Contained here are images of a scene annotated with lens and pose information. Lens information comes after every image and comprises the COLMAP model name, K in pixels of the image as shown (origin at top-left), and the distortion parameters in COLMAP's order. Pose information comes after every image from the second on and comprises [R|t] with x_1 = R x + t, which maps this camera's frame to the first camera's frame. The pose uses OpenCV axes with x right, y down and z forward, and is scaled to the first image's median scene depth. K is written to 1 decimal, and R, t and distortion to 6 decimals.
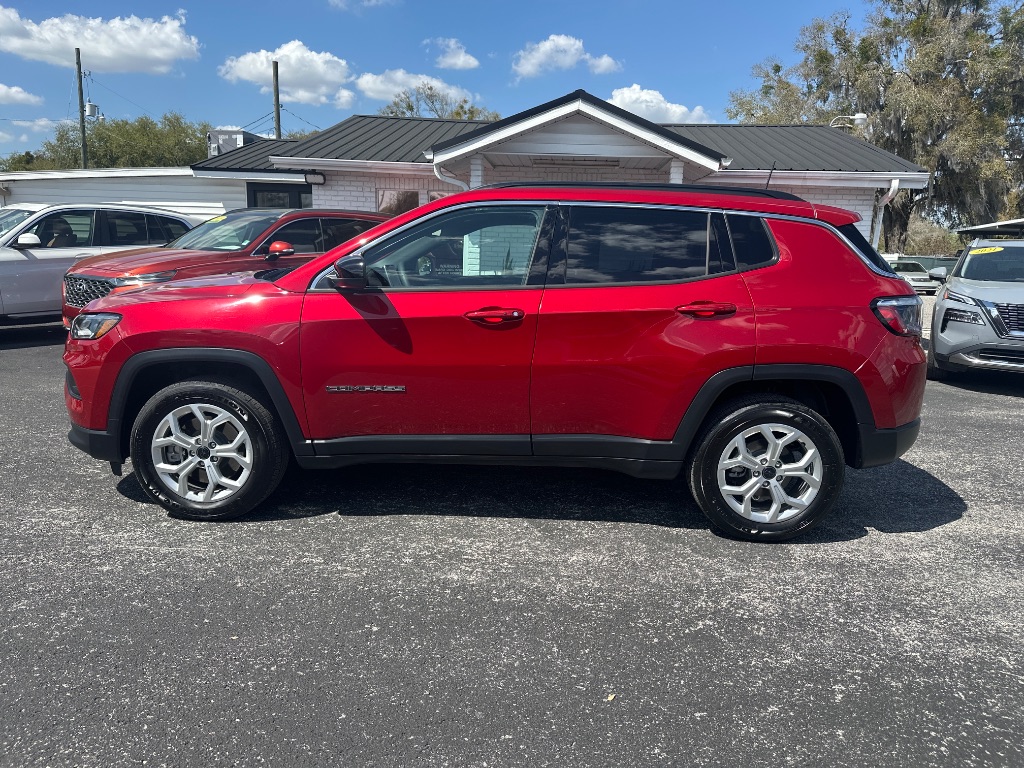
lens RADIAL K [[721.7, 0, 516.6], [0, 721.7, 381.9], [0, 0, 1]] dist [0.021396, -0.018257]
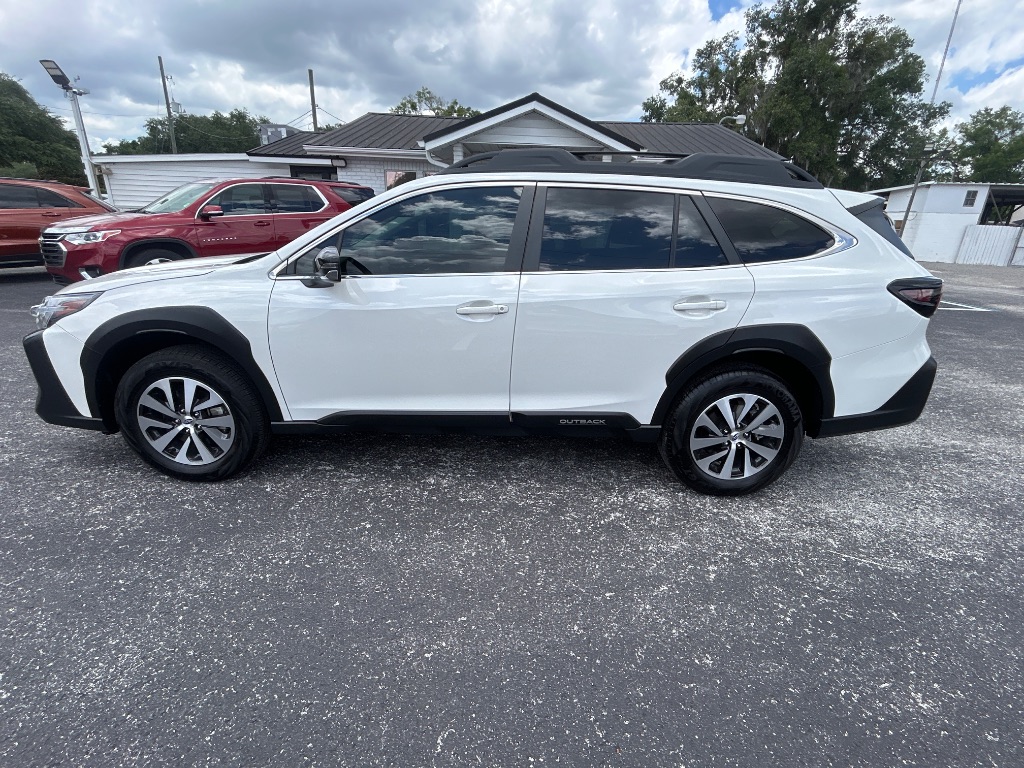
lens RADIAL K [[488.1, 0, 509.5], [0, 488.1, 386.1], [0, 0, 1]] dist [0.001116, 0.000208]
pose [[0.999555, -0.007384, 0.028891, 0.028755], [0.002834, 0.987998, 0.154442, -0.036175], [-0.029684, -0.154292, 0.987579, 0.110911]]
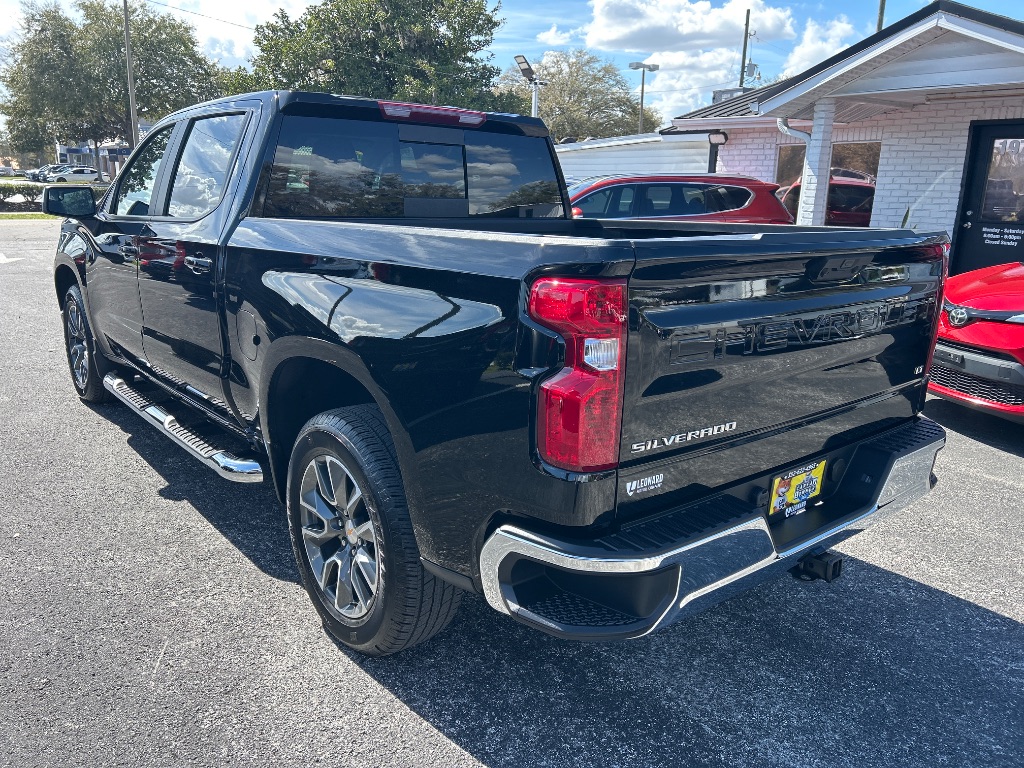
lens RADIAL K [[768.6, 0, 510.1], [0, 768.6, 387.8], [0, 0, 1]] dist [0.052956, -0.062078]
pose [[0.641137, 0.178109, -0.746472, 1.239858], [-0.140670, 0.983490, 0.113841, -0.113630], [0.754424, 0.032019, 0.655606, 0.440796]]
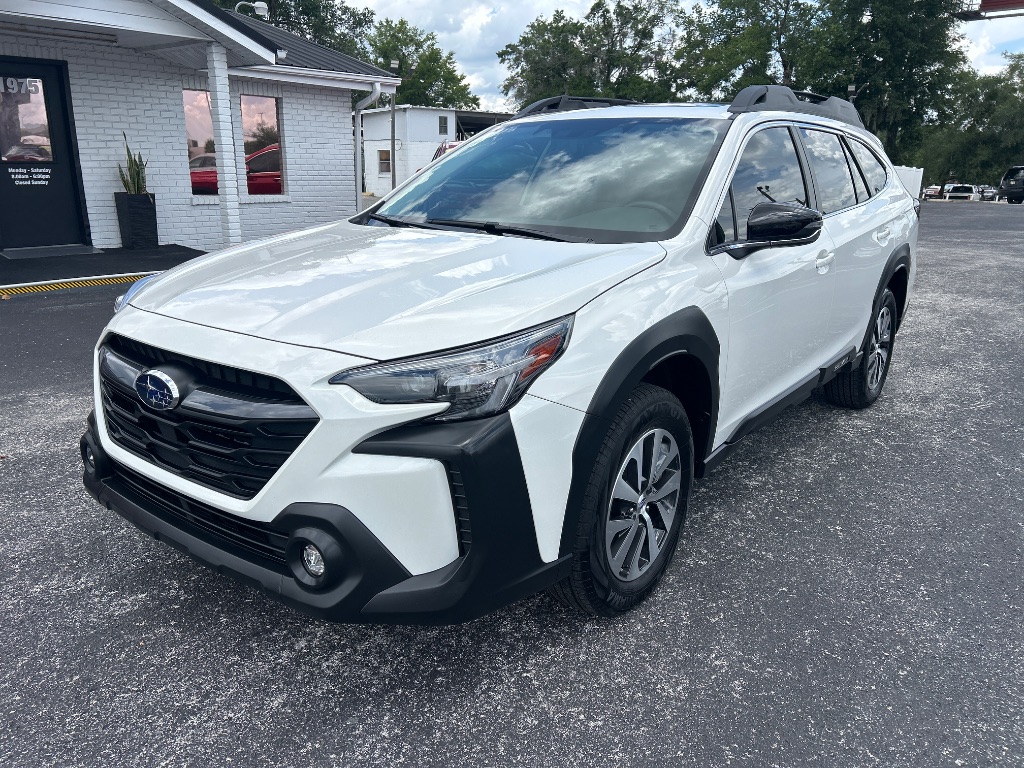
lens RADIAL K [[769.5, 0, 509.4], [0, 769.5, 393.0], [0, 0, 1]] dist [0.056436, -0.071130]
pose [[0.595815, -0.247649, 0.763986, -1.009014], [0.147109, 0.968829, 0.199322, -0.127723], [-0.789533, -0.006370, 0.613675, 0.498898]]
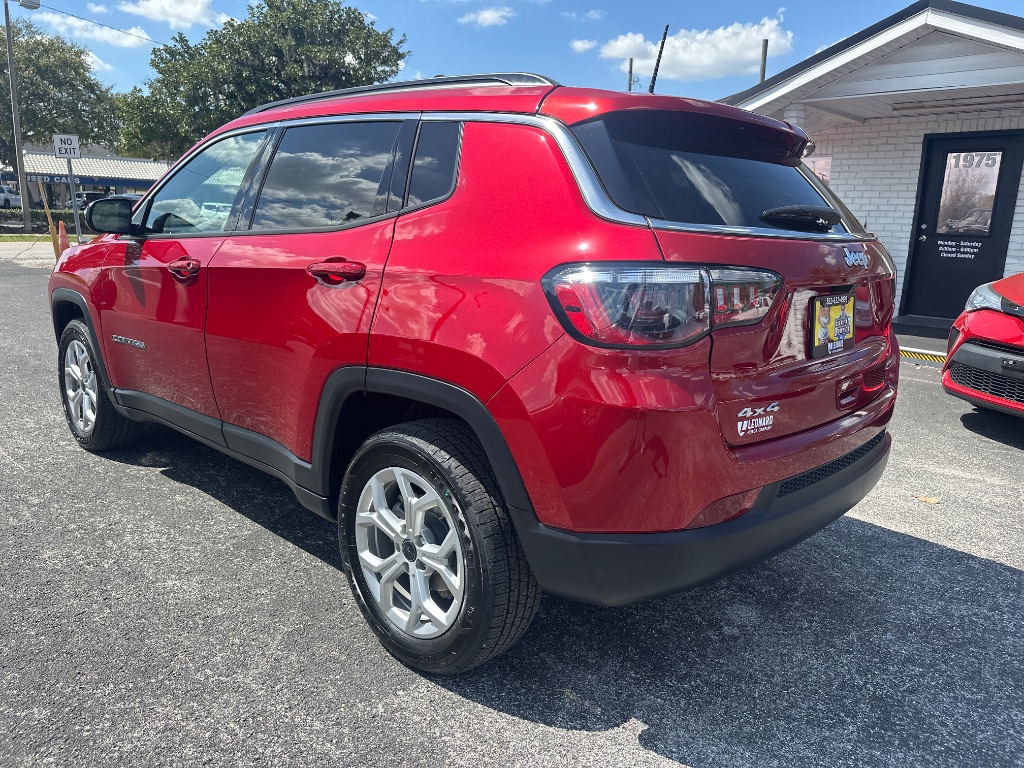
lens RADIAL K [[726.9, 0, 518.7], [0, 726.9, 383.3], [0, 0, 1]] dist [-0.002172, -0.006810]
pose [[0.749864, 0.136260, -0.647408, 0.781378], [-0.128488, 0.989923, 0.059528, -0.058482], [0.648995, 0.038546, 0.759816, 0.595765]]
